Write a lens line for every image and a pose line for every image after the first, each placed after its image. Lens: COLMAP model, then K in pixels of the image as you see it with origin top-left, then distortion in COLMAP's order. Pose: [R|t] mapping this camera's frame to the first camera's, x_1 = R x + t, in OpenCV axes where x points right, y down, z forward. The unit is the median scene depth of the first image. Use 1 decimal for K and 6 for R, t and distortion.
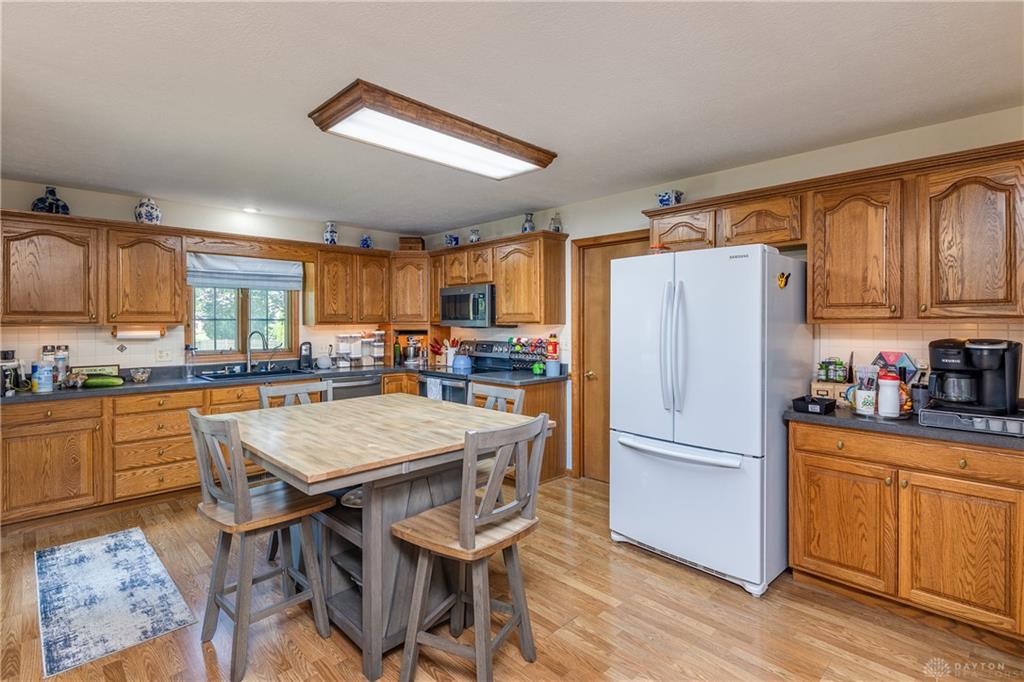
lens RADIAL K [[497.9, 0, 514.9], [0, 497.9, 302.6], [0, 0, 1]] dist [-0.001446, -0.000265]
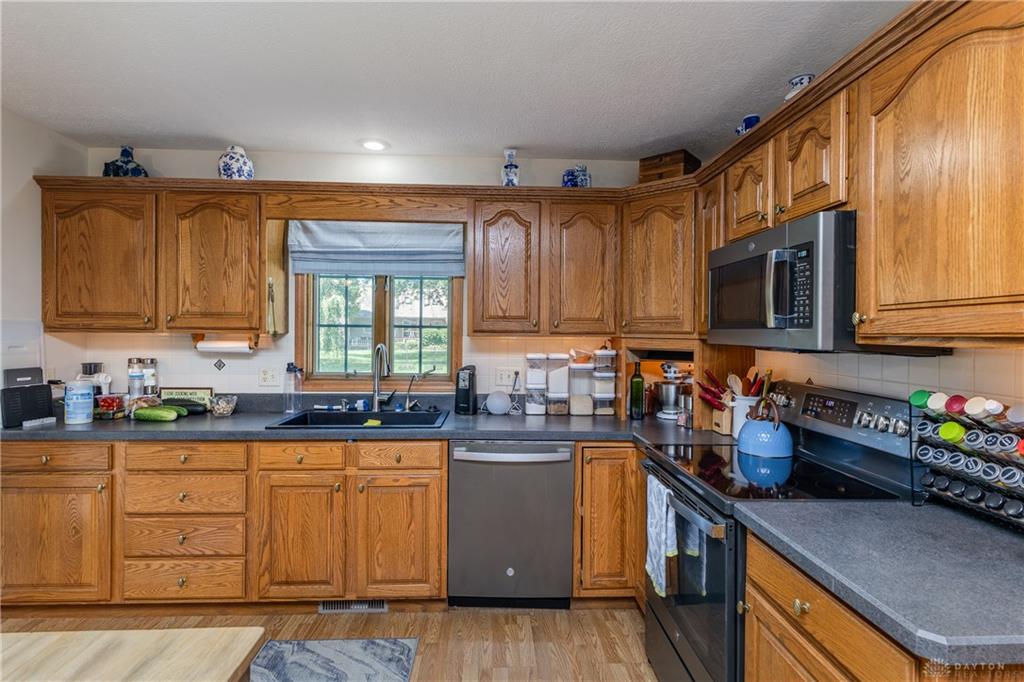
lens RADIAL K [[509.9, 0, 515.7], [0, 509.9, 336.6], [0, 0, 1]] dist [0.001615, 0.000108]
pose [[0.747471, 0.014869, -0.664128, 0.012194], [0.015106, 0.999110, 0.039371, 0.024472], [0.664122, -0.039461, 0.746582, 0.627698]]
